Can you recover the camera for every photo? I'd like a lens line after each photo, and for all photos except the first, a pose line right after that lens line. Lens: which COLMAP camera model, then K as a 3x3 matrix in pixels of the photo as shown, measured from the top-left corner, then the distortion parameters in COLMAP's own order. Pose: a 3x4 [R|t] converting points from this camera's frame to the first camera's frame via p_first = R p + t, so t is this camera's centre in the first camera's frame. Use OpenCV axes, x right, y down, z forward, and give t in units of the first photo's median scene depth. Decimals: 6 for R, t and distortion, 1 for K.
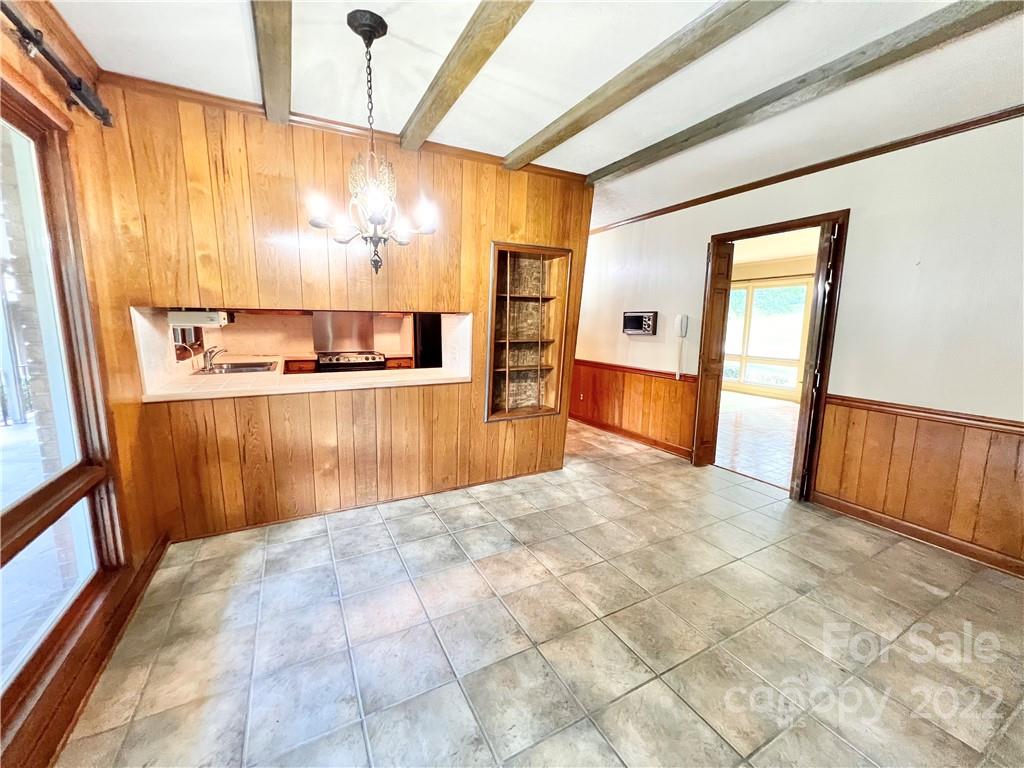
lens RADIAL K [[410.0, 0, 509.8], [0, 410.0, 382.5], [0, 0, 1]] dist [-0.004281, 0.001085]
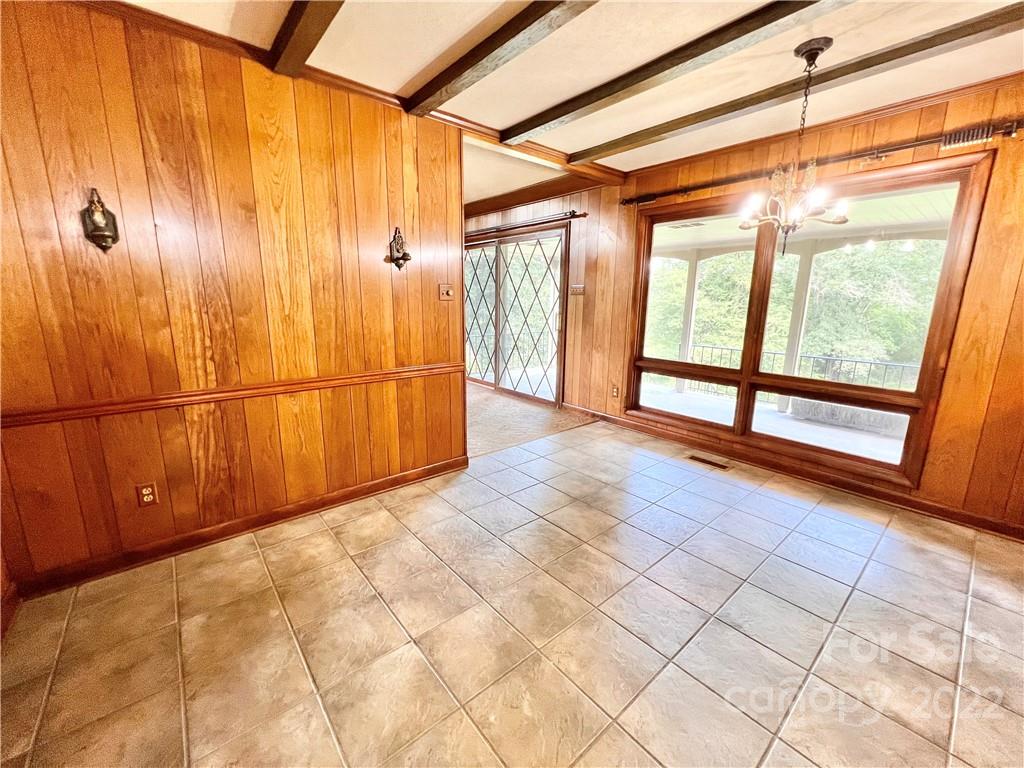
lens RADIAL K [[410.0, 0, 510.4], [0, 410.0, 383.5], [0, 0, 1]] dist [-0.004281, 0.001085]
pose [[-0.977393, 0.023197, -0.210155, 0.433969], [-0.051528, 0.937860, 0.343168, -0.165112], [0.205057, 0.346239, -0.915462, 1.219034]]
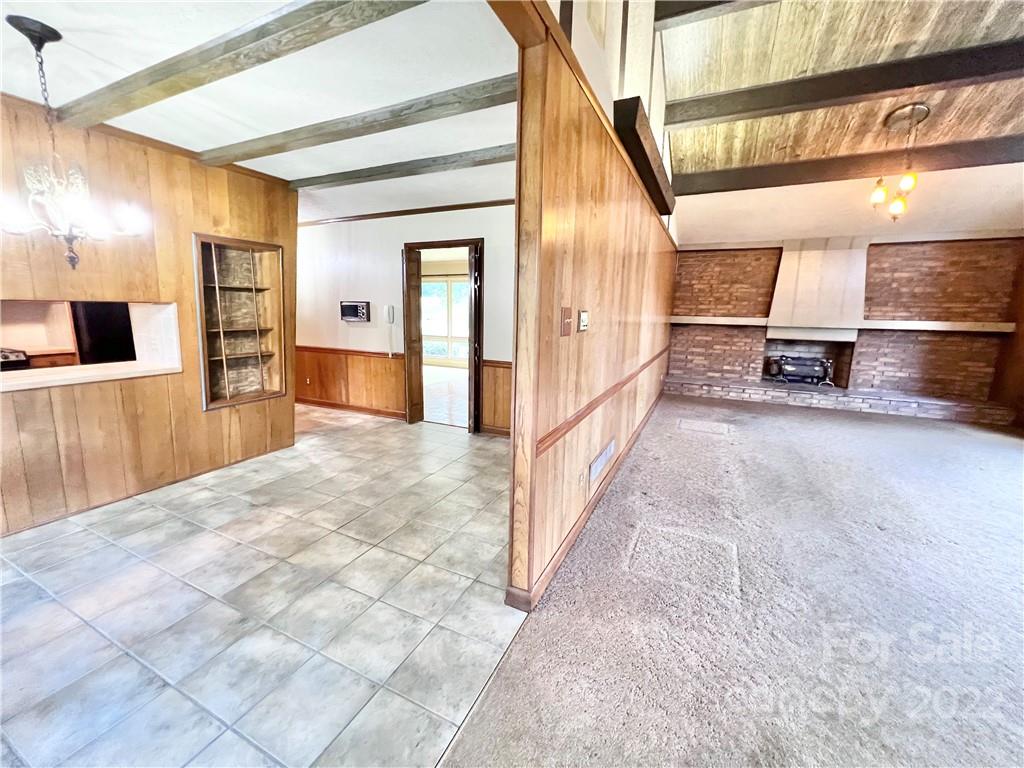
lens RADIAL K [[410.0, 0, 509.1], [0, 410.0, 381.6], [0, 0, 1]] dist [-0.004281, 0.001085]
pose [[0.808540, -0.098426, 0.580151, -0.034434], [0.078233, 0.995140, 0.059799, 0.026776], [-0.583217, -0.002963, 0.812311, -0.296690]]
